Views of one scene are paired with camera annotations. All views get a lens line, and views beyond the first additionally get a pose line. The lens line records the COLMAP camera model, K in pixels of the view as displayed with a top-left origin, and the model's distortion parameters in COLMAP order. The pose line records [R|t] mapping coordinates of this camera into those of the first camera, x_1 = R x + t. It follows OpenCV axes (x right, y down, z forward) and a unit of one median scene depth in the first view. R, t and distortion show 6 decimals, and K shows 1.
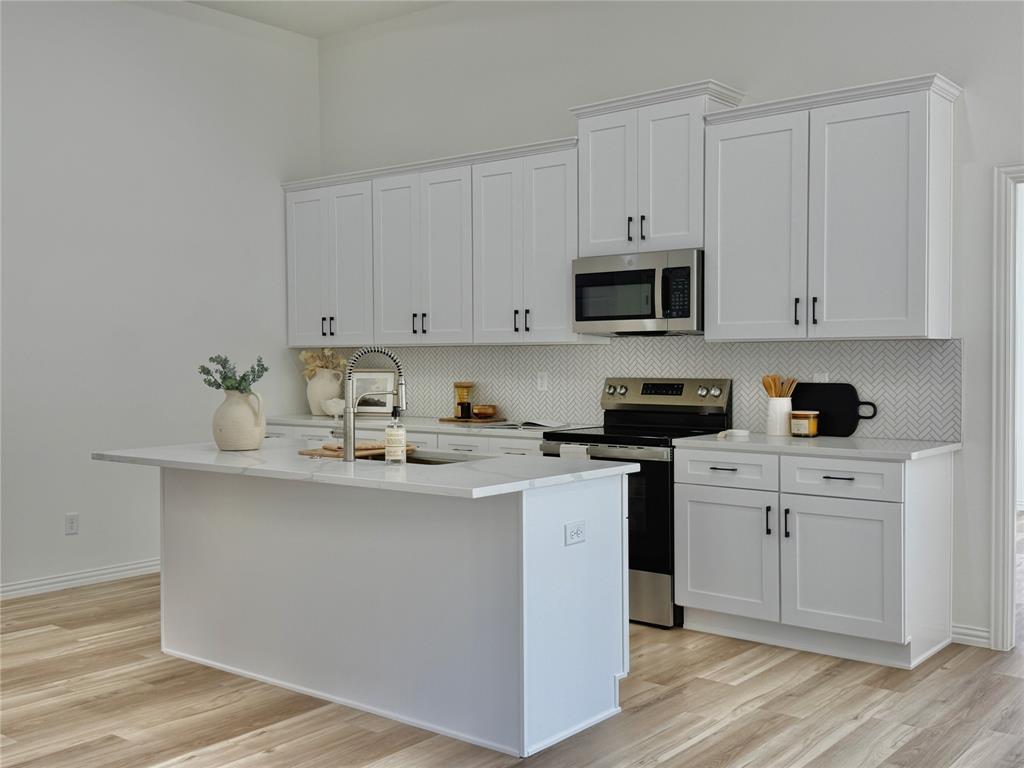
lens RADIAL K [[1048.2, 0, 505.1], [0, 1048.2, 382.0], [0, 0, 1]] dist [0.182160, -0.453087]
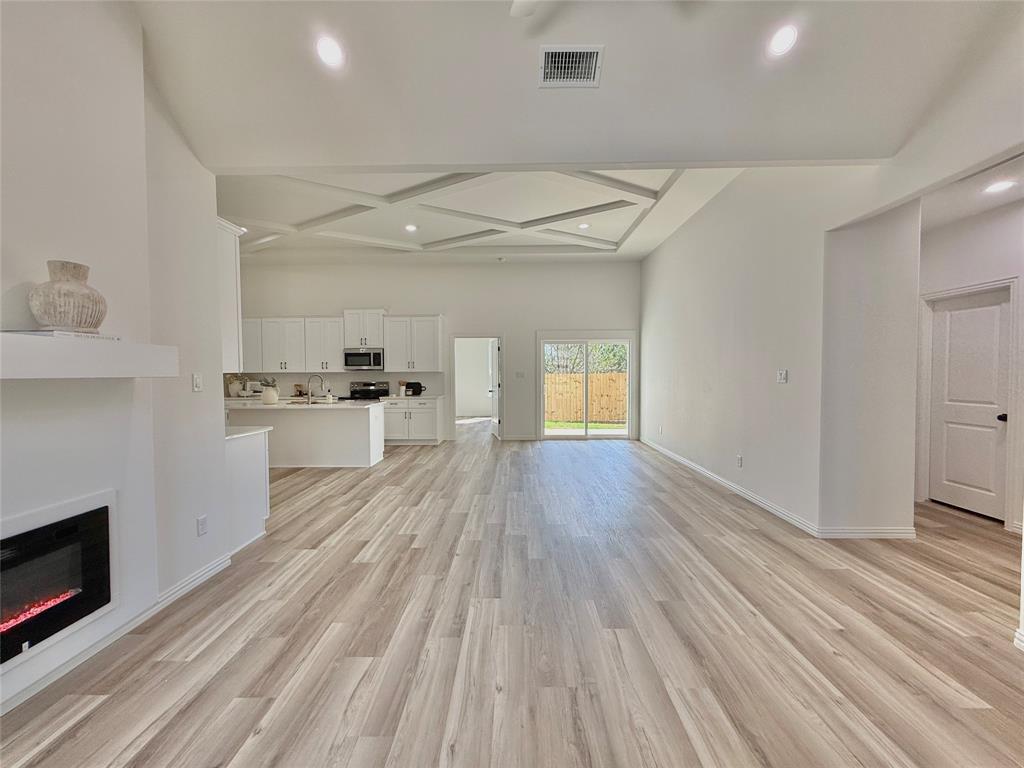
lens RADIAL K [[405.3, 0, 508.9], [0, 405.3, 385.0], [0, 0, 1]] dist [-0.000940, 0.000010]
pose [[0.780899, -0.018382, 0.624387, -0.387939], [0.016281, 0.999826, 0.009073, 0.002722], [-0.624446, 0.003081, 0.781062, -0.455500]]
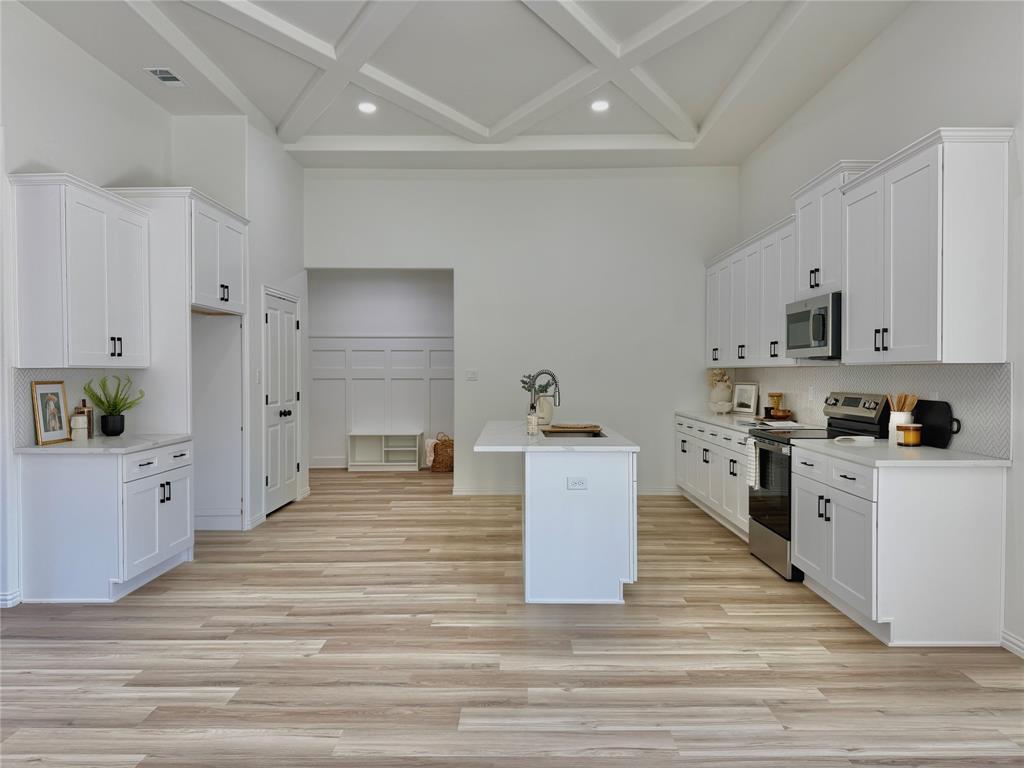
lens RADIAL K [[716.8, 0, 512.0], [0, 716.8, 384.0], [0, 0, 1]] dist [0.050722, -0.077930]
pose [[0.630209, 0.016034, -0.776260, 0.615614], [-0.019468, 0.999799, 0.004846, -0.011831], [0.776182, 0.012058, 0.630394, 0.148082]]
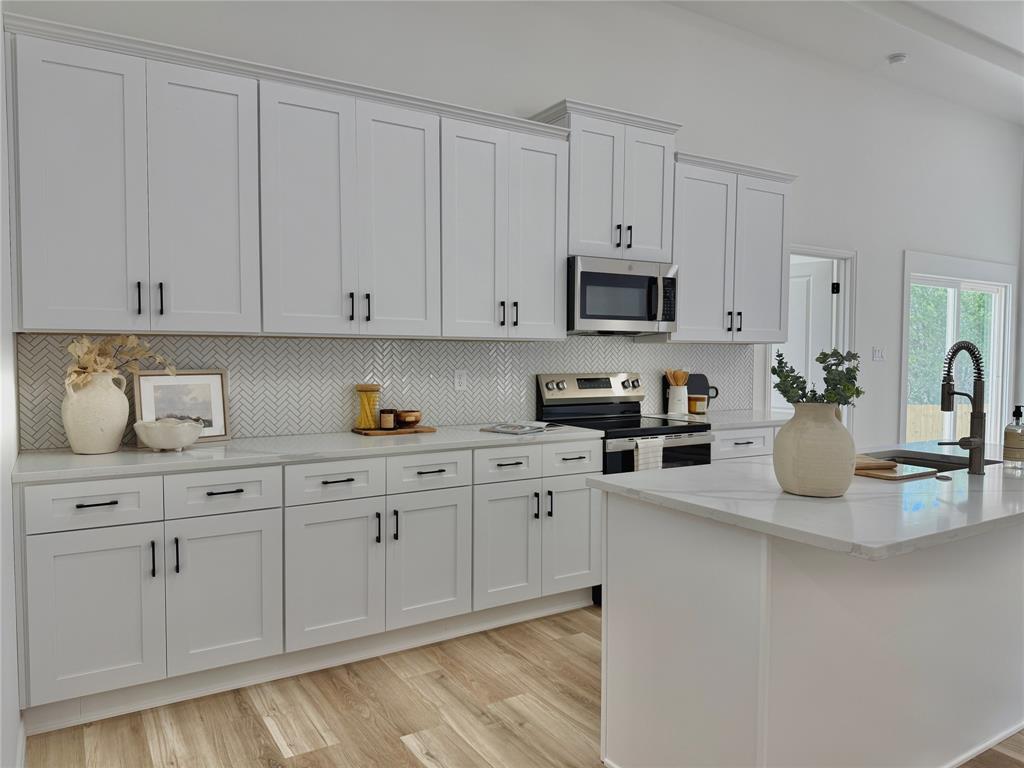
lens RADIAL K [[716.8, 0, 512.0], [0, 716.8, 384.0], [0, 0, 1]] dist [0.050722, -0.077930]
pose [[0.314067, -0.037678, 0.948653, -0.650833], [0.015598, 0.999282, 0.034525, -0.021681], [-0.949273, 0.003954, 0.314430, 0.919712]]
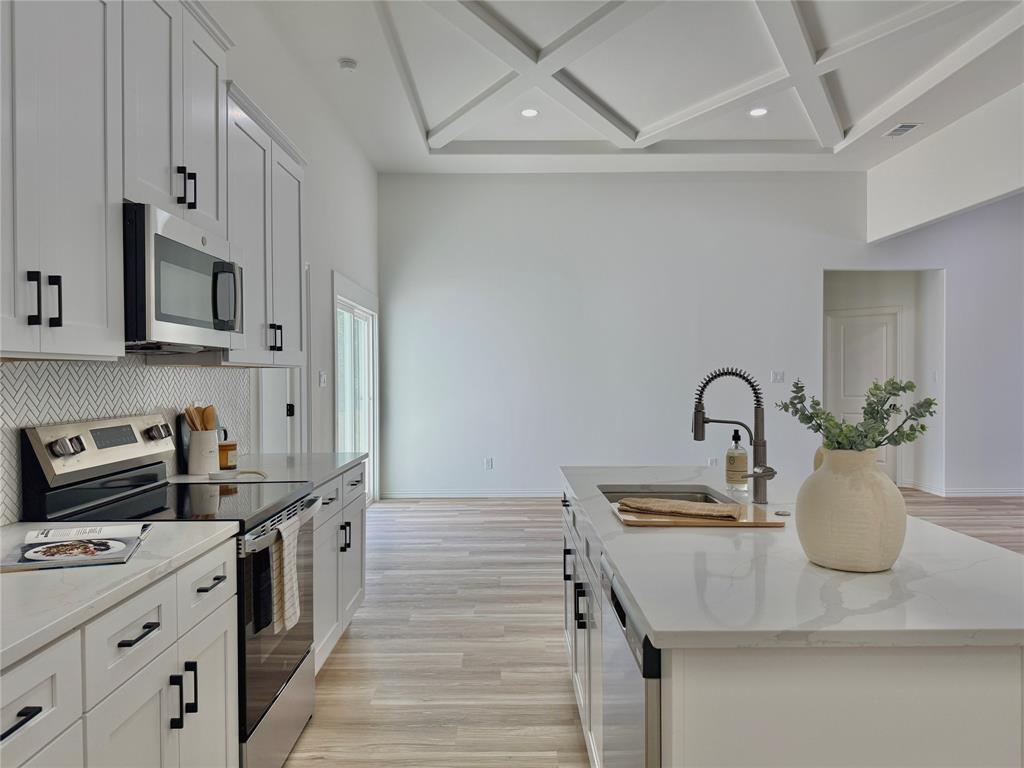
lens RADIAL K [[716.8, 0, 512.0], [0, 716.8, 384.0], [0, 0, 1]] dist [0.050722, -0.077930]
pose [[-0.643772, -0.002802, 0.765212, -0.361986], [0.022311, 0.999499, 0.022430, -0.031272], [-0.764892, 0.031513, -0.643387, 1.191504]]
